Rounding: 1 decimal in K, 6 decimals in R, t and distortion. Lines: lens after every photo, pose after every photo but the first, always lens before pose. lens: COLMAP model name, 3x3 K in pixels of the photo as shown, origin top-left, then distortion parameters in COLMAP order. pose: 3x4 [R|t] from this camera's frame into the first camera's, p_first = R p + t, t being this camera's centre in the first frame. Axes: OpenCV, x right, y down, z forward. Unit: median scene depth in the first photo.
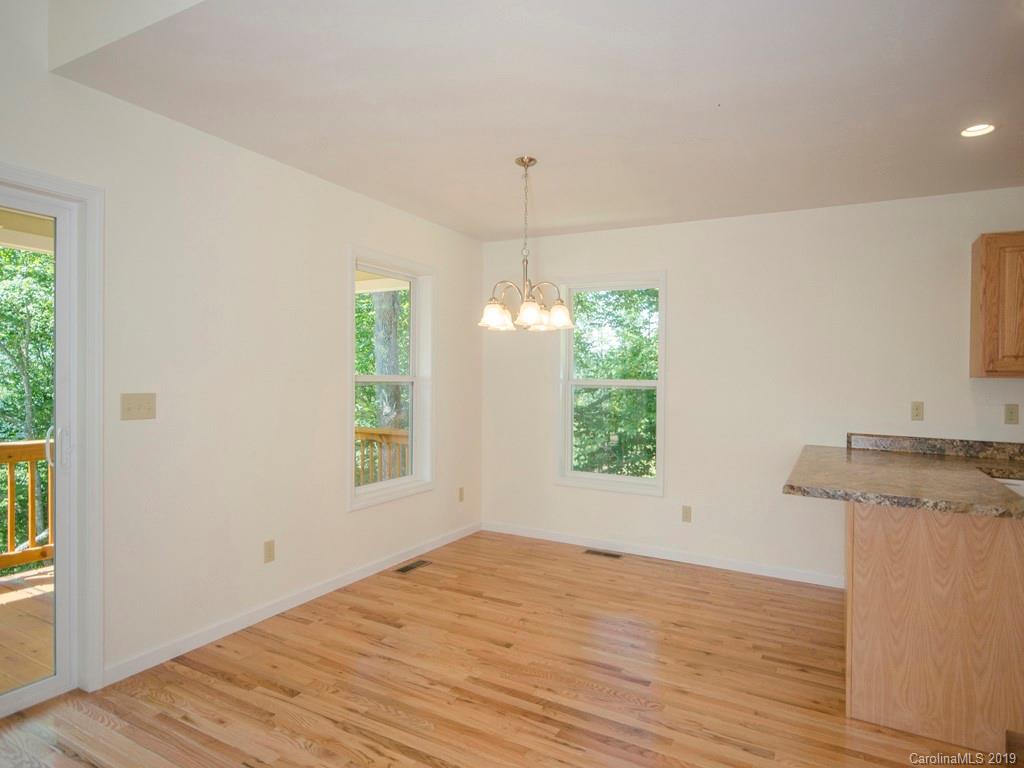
lens RADIAL K [[615.0, 0, 507.0], [0, 615.0, 386.5], [0, 0, 1]] dist [0.007191, 0.001741]
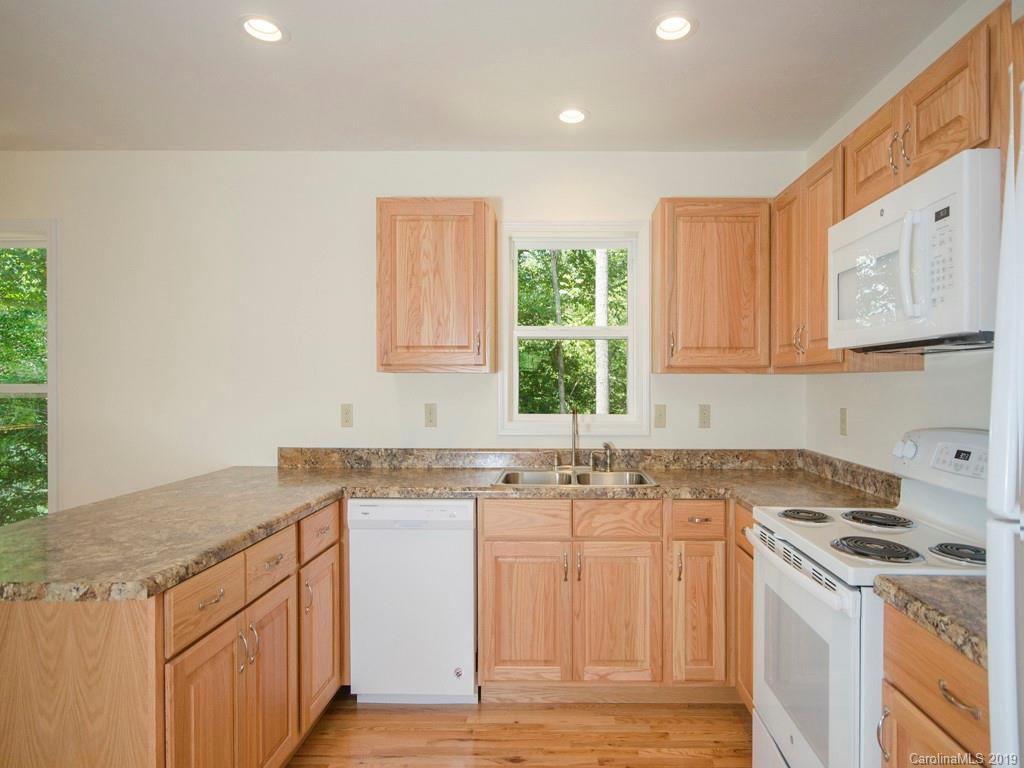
lens RADIAL K [[615.0, 0, 598.1], [0, 615.0, 393.3], [0, 0, 1]] dist [0.007191, 0.001741]
pose [[0.863795, -0.026203, 0.503161, 0.749881], [0.023709, 0.999654, 0.011357, 0.012485], [-0.503284, 0.002119, 0.864118, 0.184739]]
